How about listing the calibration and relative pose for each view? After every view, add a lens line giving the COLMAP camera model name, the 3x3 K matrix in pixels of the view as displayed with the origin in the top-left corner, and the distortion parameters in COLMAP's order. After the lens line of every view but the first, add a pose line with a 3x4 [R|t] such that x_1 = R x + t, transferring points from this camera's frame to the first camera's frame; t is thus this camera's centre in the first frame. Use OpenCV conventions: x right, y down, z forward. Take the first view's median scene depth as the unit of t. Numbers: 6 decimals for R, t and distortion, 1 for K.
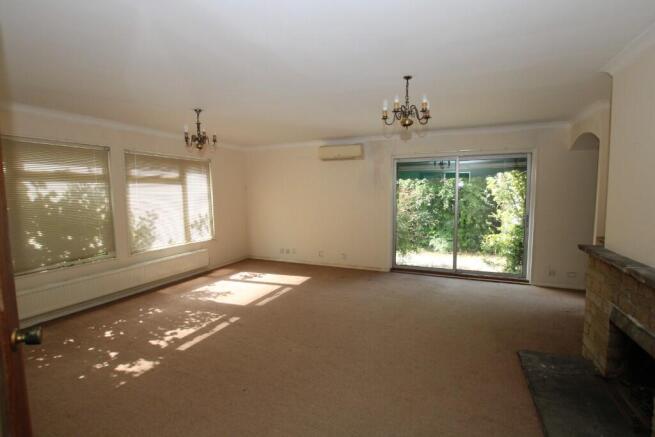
lens RADIAL K [[302.9, 0, 329.1], [0, 302.9, 220.6], [0, 0, 1]] dist [-0.037506, 0.000758]
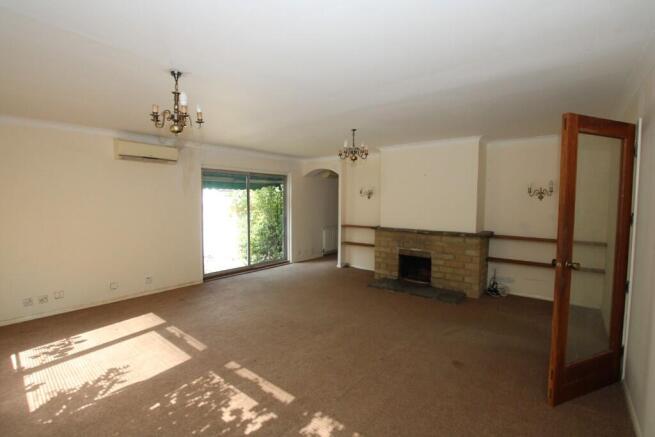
lens RADIAL K [[302.9, 0, 327.9], [0, 302.9, 217.6], [0, 0, 1]] dist [-0.037506, 0.000758]
pose [[0.262654, -0.047925, 0.963699, -0.775388], [0.084520, 0.996069, 0.026499, -0.039247], [-0.961181, 0.074492, 0.265672, 0.422941]]
